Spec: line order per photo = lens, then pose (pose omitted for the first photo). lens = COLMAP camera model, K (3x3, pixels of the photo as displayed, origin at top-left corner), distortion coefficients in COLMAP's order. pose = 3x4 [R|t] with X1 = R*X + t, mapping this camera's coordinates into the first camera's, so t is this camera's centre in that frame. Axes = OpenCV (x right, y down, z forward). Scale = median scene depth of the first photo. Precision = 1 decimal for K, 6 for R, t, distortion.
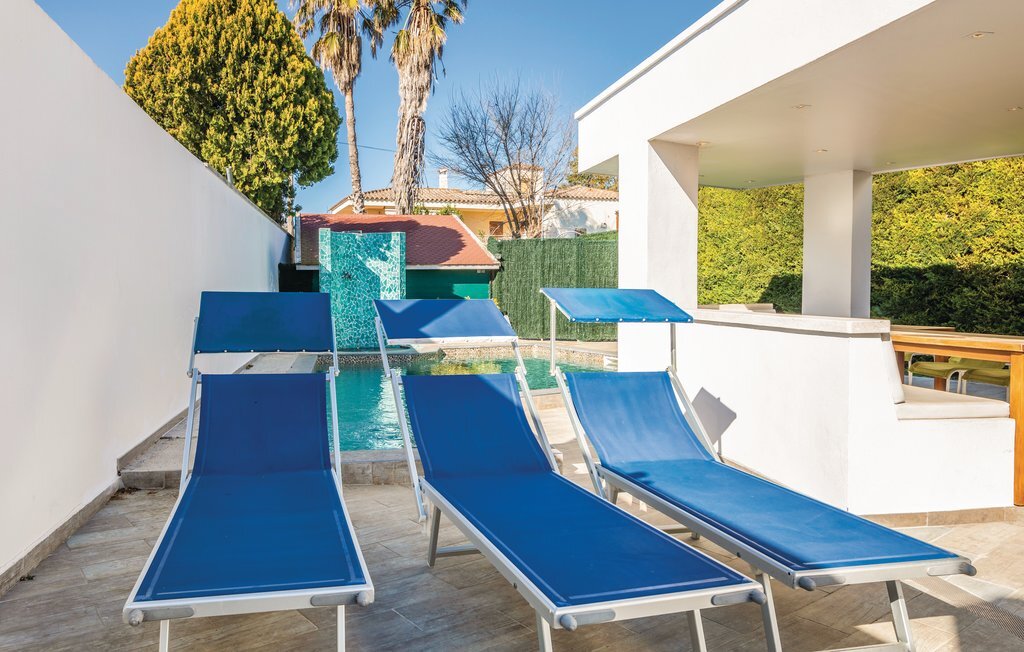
lens RADIAL K [[718.3, 0, 463.1], [0, 718.3, 341.4], [0, 0, 1]] dist [-0.002859, -0.002471]
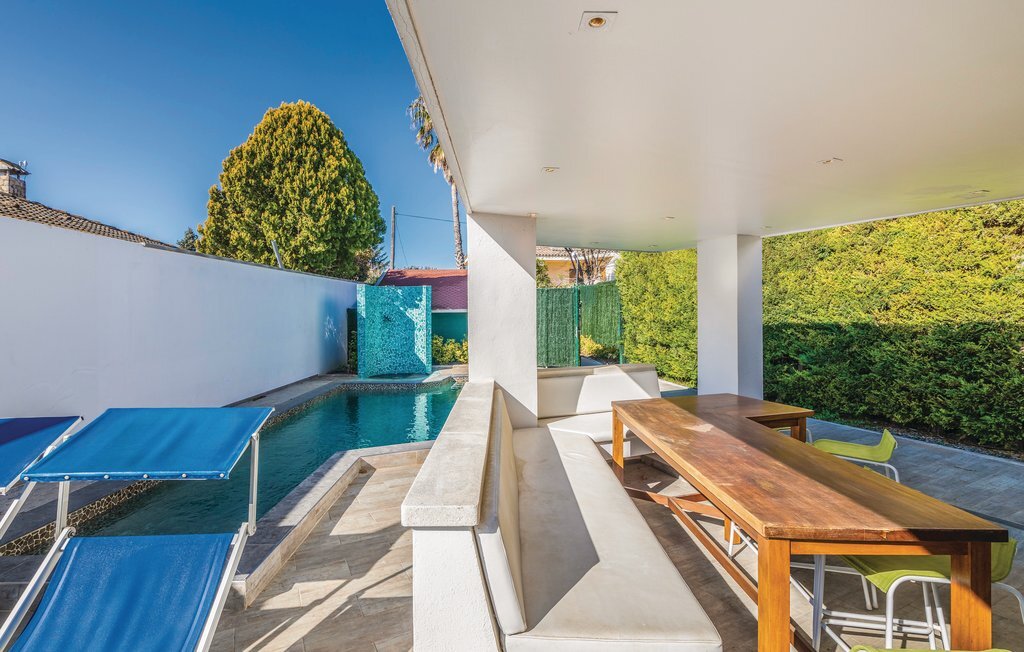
lens RADIAL K [[476.7, 0, 511.8], [0, 476.7, 317.0], [0, 0, 1]] dist [-0.000664, 0.000014]
pose [[0.989760, 0.001659, -0.142733, 0.225406], [-0.010057, 0.998258, -0.058138, -0.055669], [0.142388, 0.058978, 0.988052, 0.203379]]
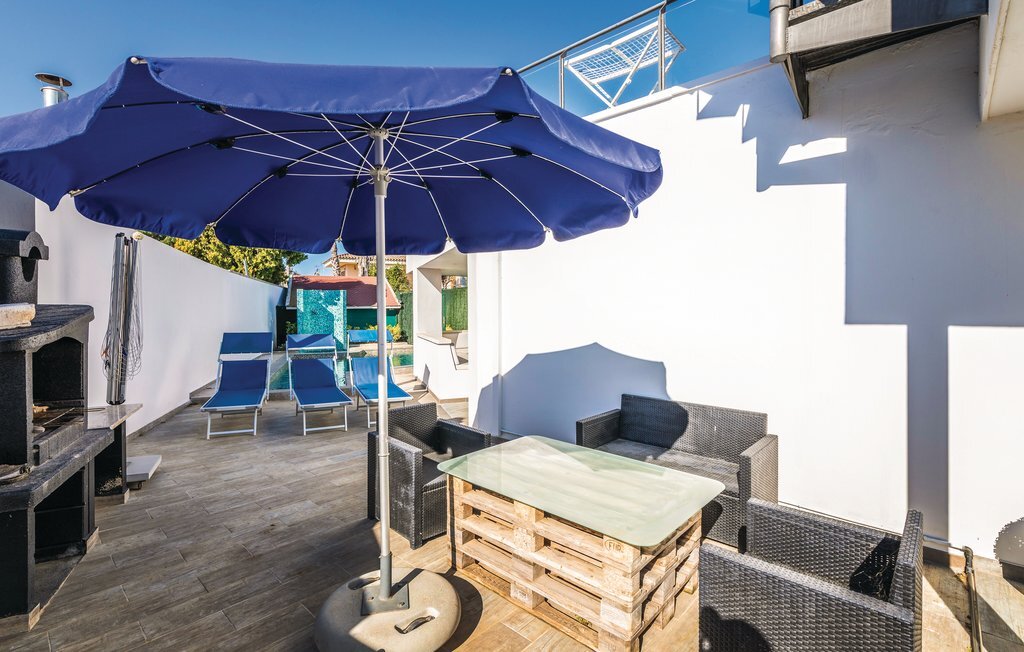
lens RADIAL K [[476.7, 0, 516.5], [0, 476.7, 321.9], [0, 0, 1]] dist [-0.000664, 0.000014]
pose [[0.983212, -0.005683, 0.182377, 0.161771], [0.014165, 0.998876, -0.045235, -0.003238], [-0.181915, 0.047059, 0.982188, -0.400087]]
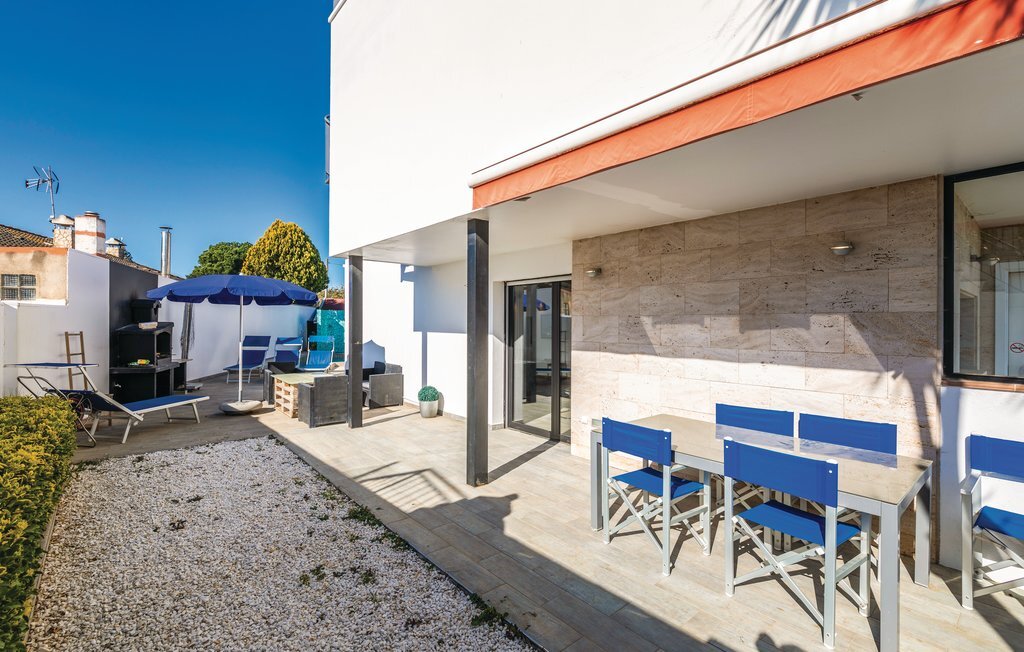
lens RADIAL K [[476.7, 0, 524.6], [0, 476.7, 338.9], [0, 0, 1]] dist [-0.000664, 0.000014]
pose [[0.998523, 0.013112, 0.052726, 0.566160], [-0.010750, 0.998937, -0.044830, 0.034003], [-0.053258, 0.044197, 0.997602, -0.986974]]
